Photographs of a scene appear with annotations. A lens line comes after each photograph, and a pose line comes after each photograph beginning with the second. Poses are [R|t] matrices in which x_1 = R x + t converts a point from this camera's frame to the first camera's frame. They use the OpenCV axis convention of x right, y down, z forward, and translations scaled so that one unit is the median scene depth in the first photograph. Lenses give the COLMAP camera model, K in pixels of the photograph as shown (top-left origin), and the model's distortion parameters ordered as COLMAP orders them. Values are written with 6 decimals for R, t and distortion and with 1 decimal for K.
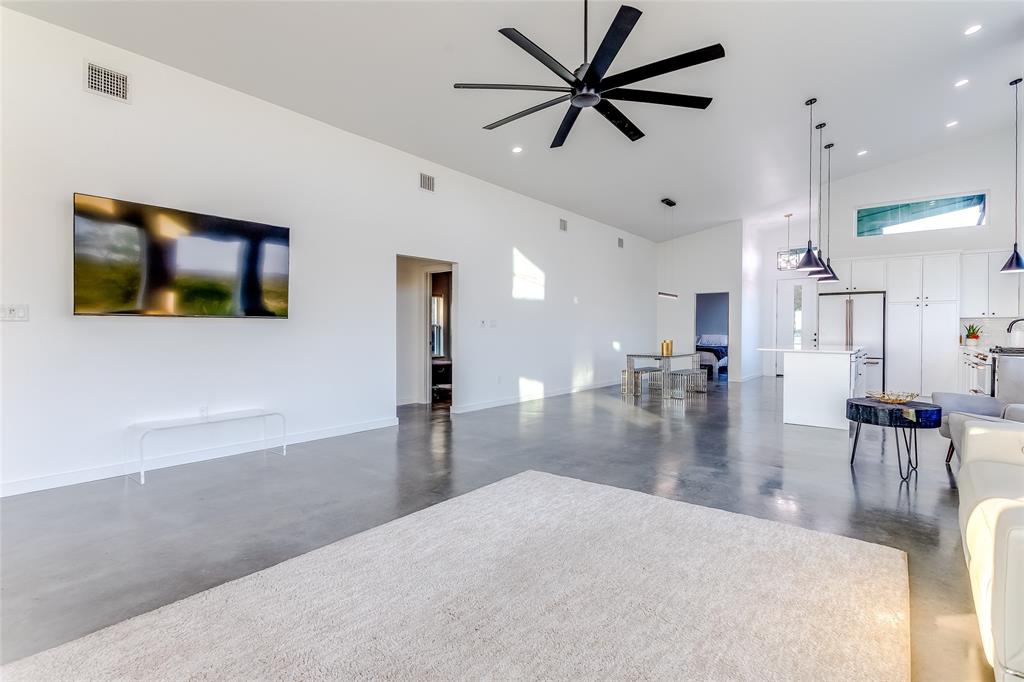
lens RADIAL K [[462.4, 0, 515.4], [0, 462.4, 336.1], [0, 0, 1]] dist [0.003595, 0.000395]
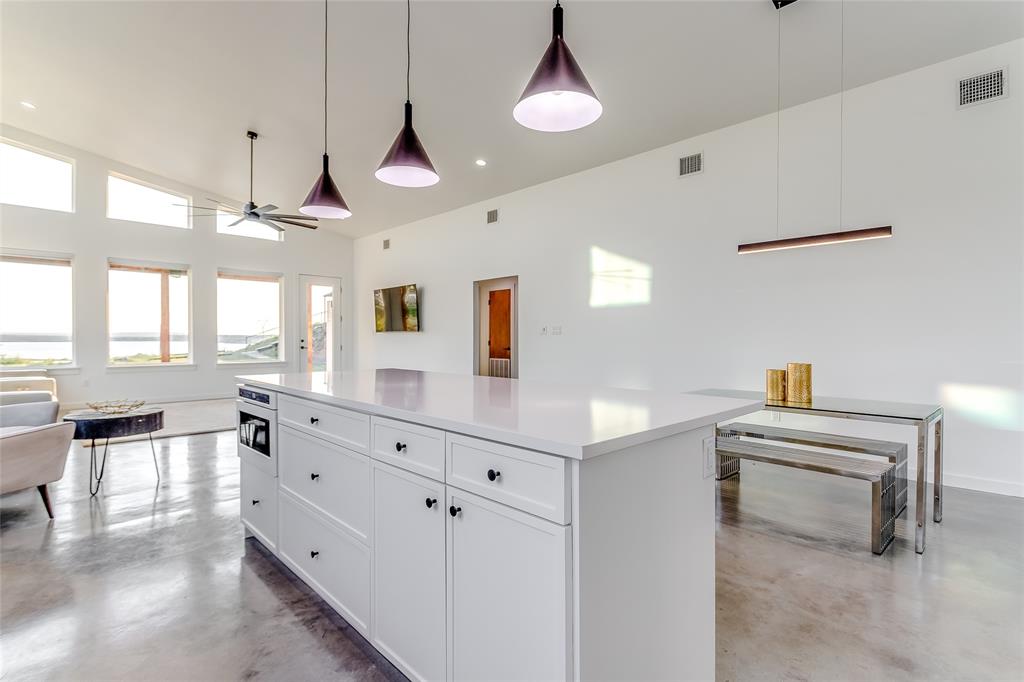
lens RADIAL K [[499.5, 0, 518.4], [0, 499.5, 342.1], [0, 0, 1]] dist [-0.016486, -0.000671]
pose [[-0.128737, -0.004921, -0.991667, 1.119667], [-0.007284, 0.999965, -0.004017, 0.008666], [0.991652, 0.006706, -0.128768, 1.243619]]
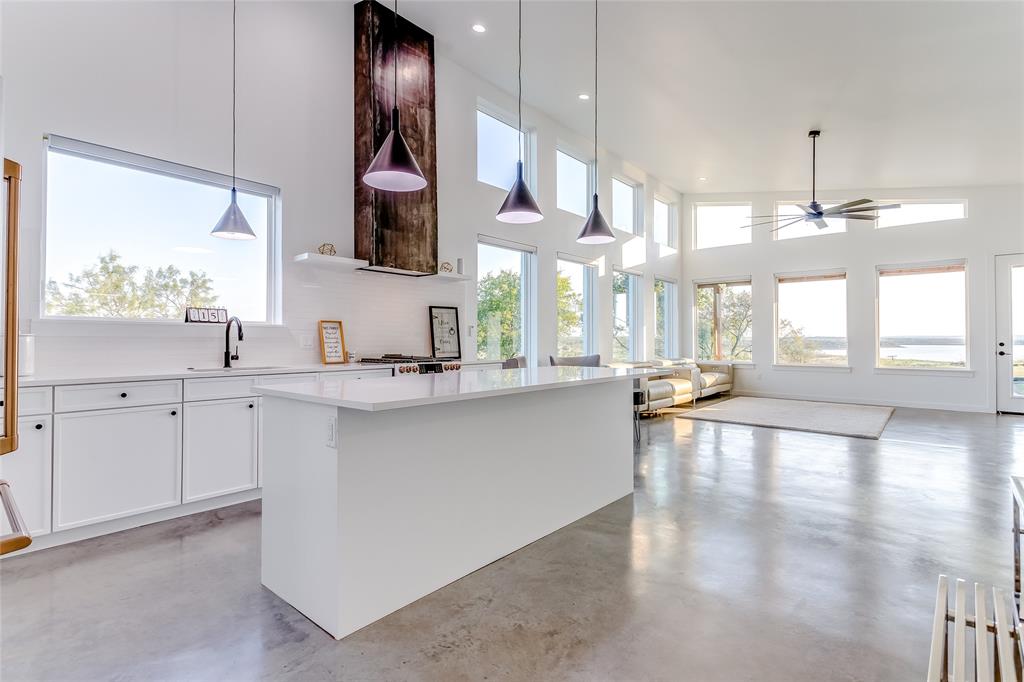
lens RADIAL K [[499.5, 0, 522.9], [0, 499.5, 337.4], [0, 0, 1]] dist [-0.016486, -0.000671]
pose [[-0.999310, -0.012004, 0.035152, 1.107515], [-0.012091, 0.999924, -0.002240, 0.008481], [-0.035123, -0.002663, -0.999379, 1.254202]]
